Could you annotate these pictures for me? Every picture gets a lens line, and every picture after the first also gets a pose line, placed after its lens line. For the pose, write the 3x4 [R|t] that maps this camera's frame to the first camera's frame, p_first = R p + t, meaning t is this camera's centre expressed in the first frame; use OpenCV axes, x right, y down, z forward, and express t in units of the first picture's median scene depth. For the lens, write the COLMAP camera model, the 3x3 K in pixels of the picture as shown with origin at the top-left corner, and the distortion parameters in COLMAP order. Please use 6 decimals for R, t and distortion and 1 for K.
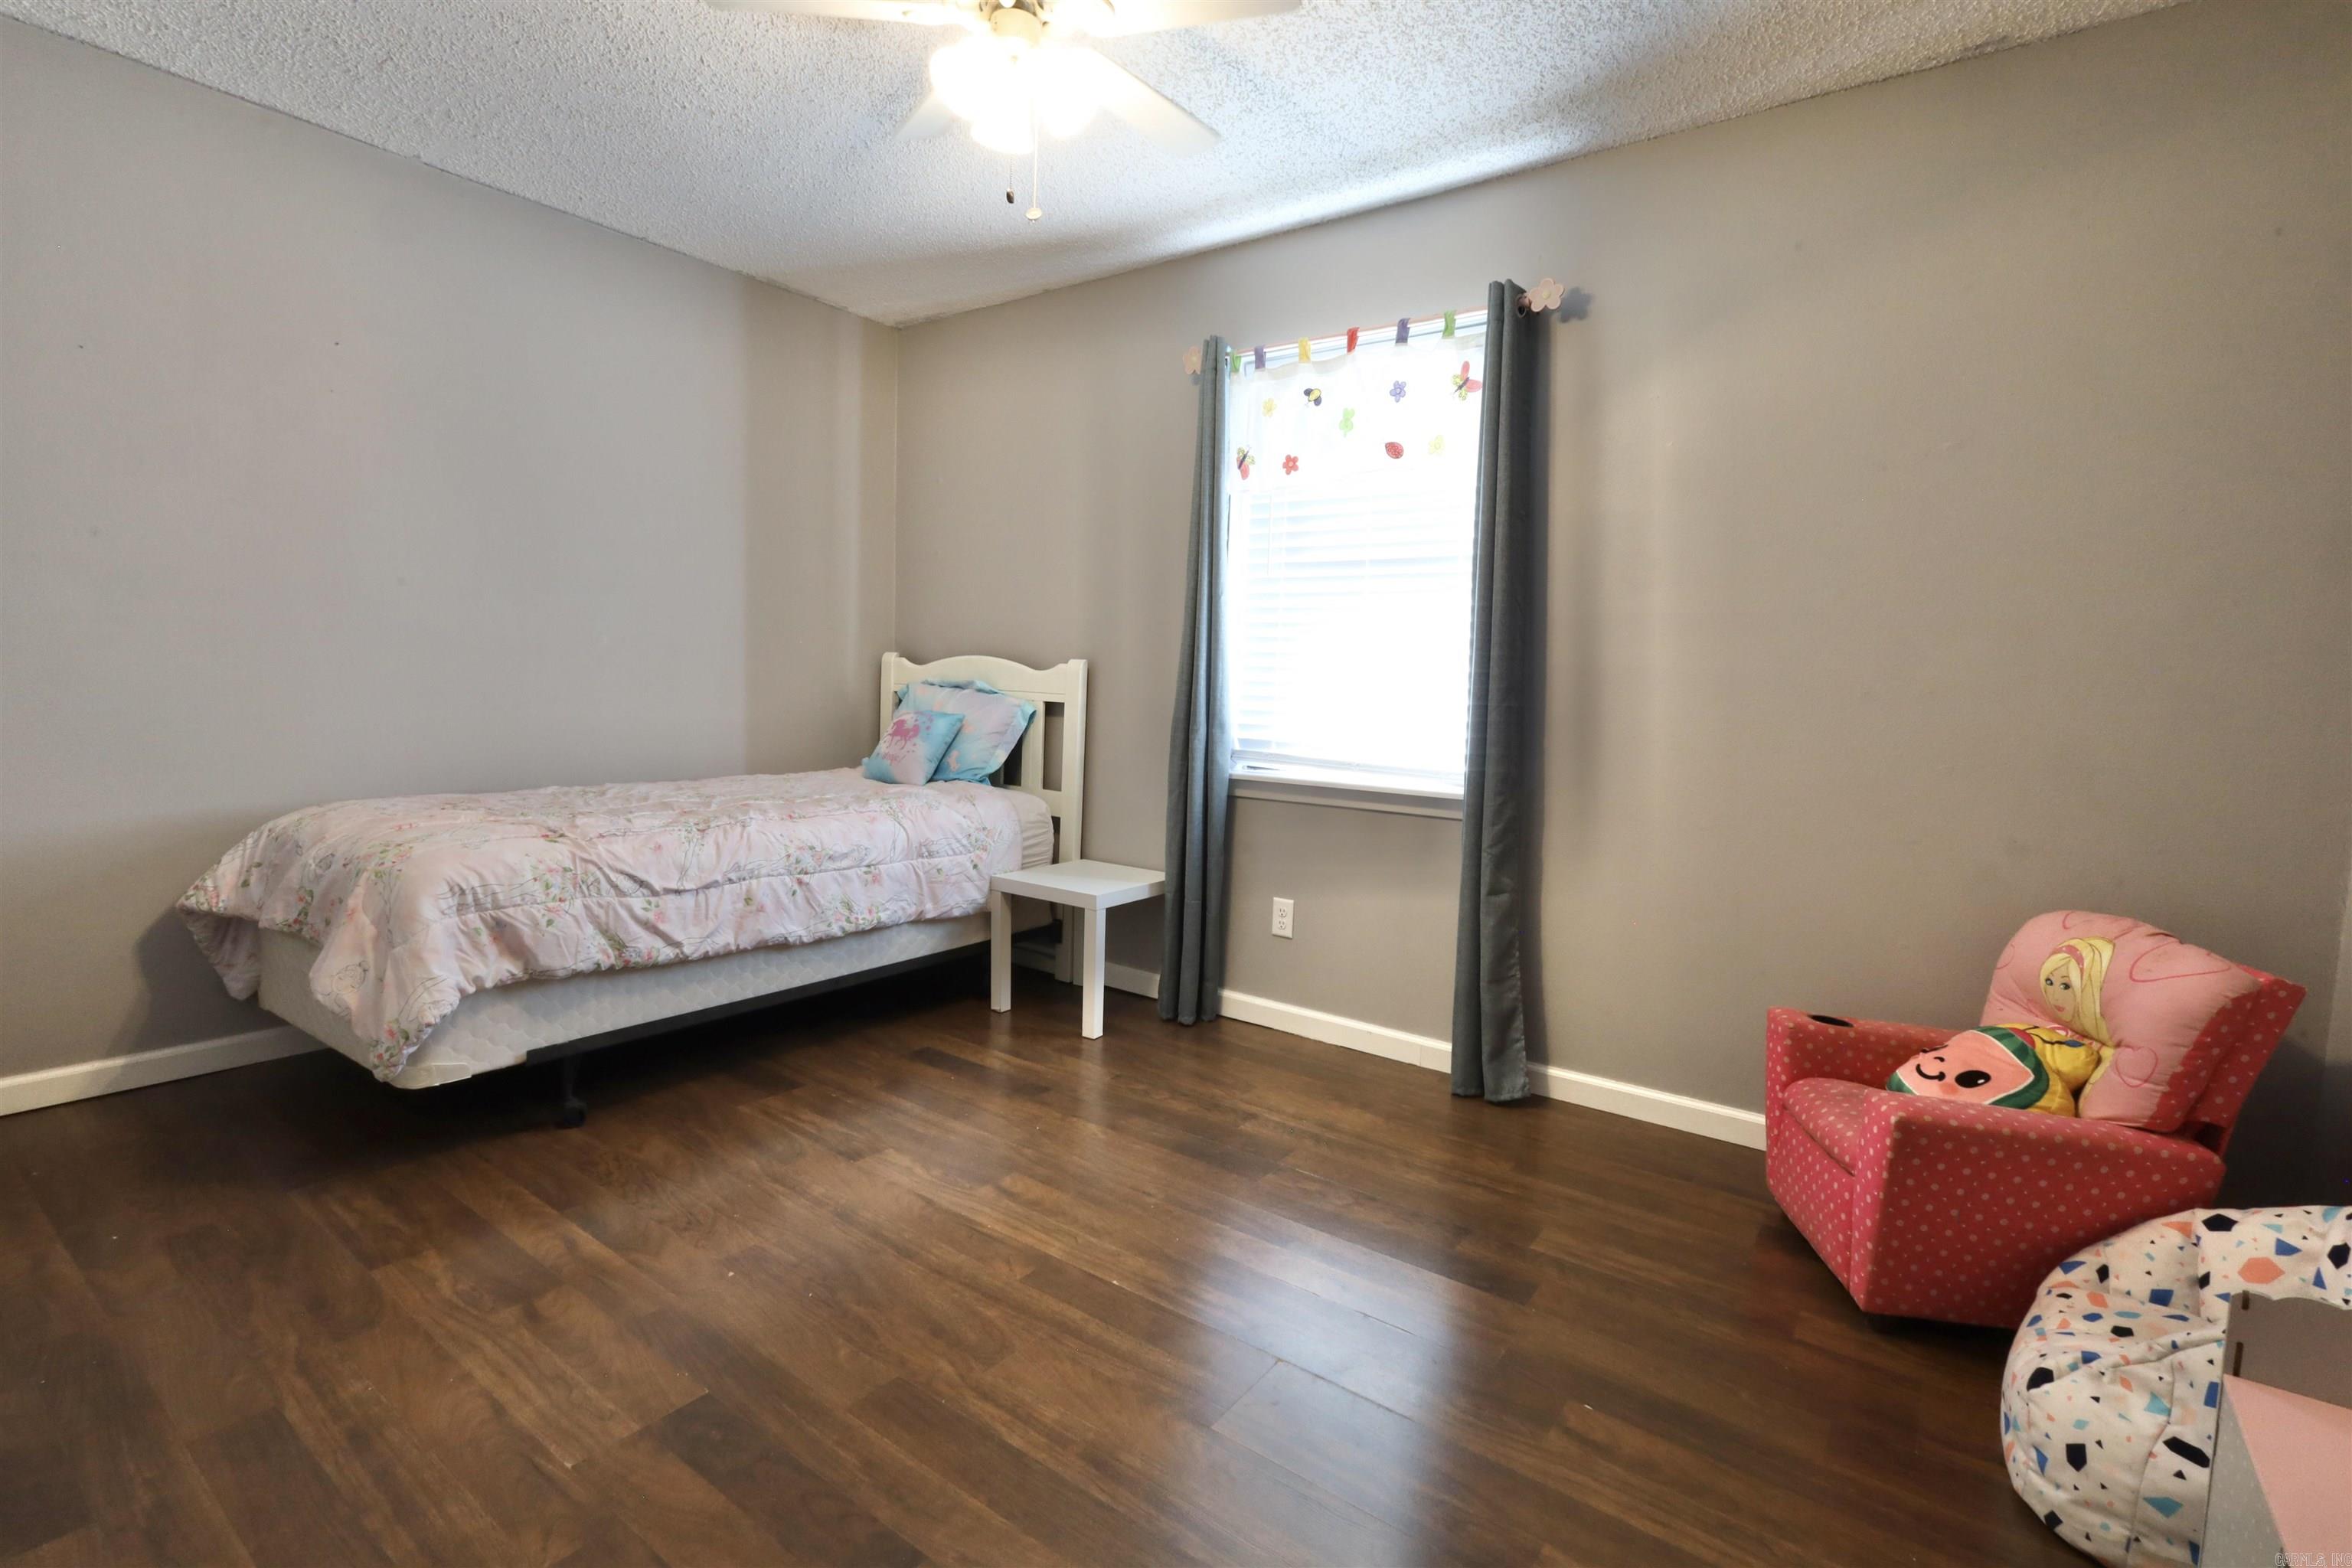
lens RADIAL K [[1082.8, 0, 1177.1], [0, 1082.8, 782.7], [0, 0, 1]] dist [-0.003172, 0.001356]
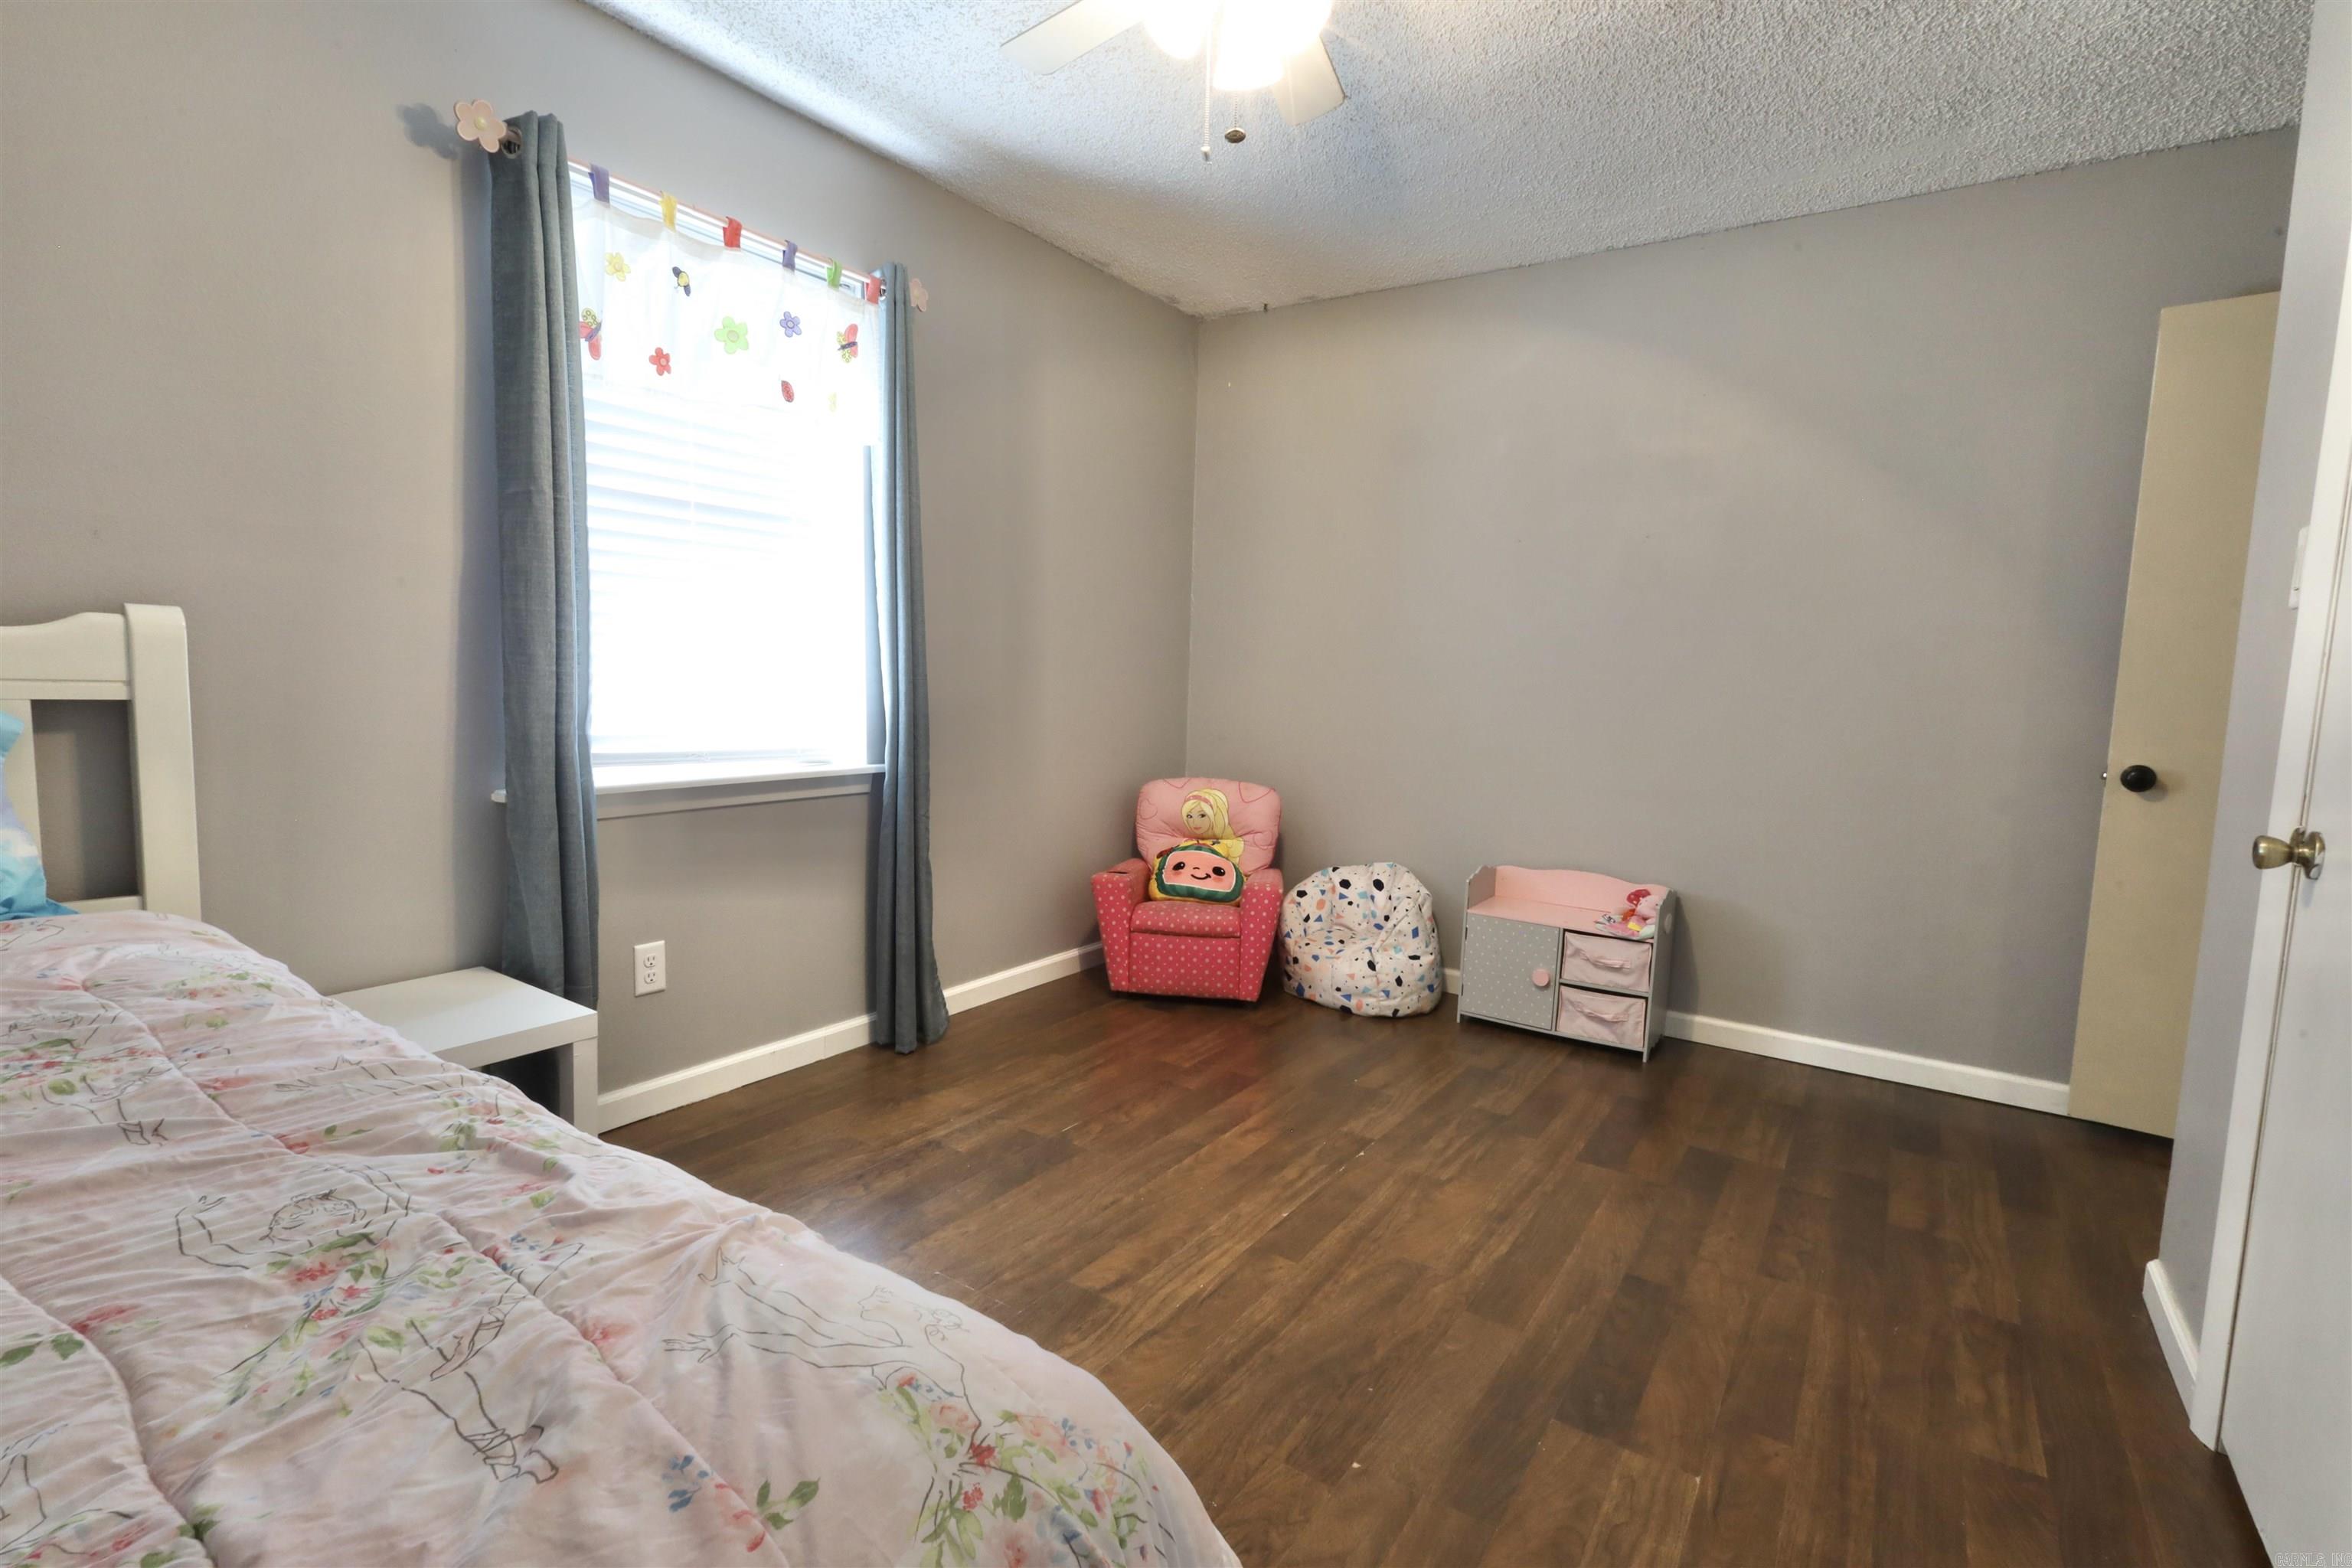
lens RADIAL K [[1082.8, 0, 1175.7], [0, 1082.8, 780.5], [0, 0, 1]] dist [-0.003172, 0.001356]
pose [[-0.038641, -0.136480, 0.989889, -0.836722], [0.060031, 0.988522, 0.138635, -0.112550], [-0.997448, 0.064781, -0.030005, 0.843873]]
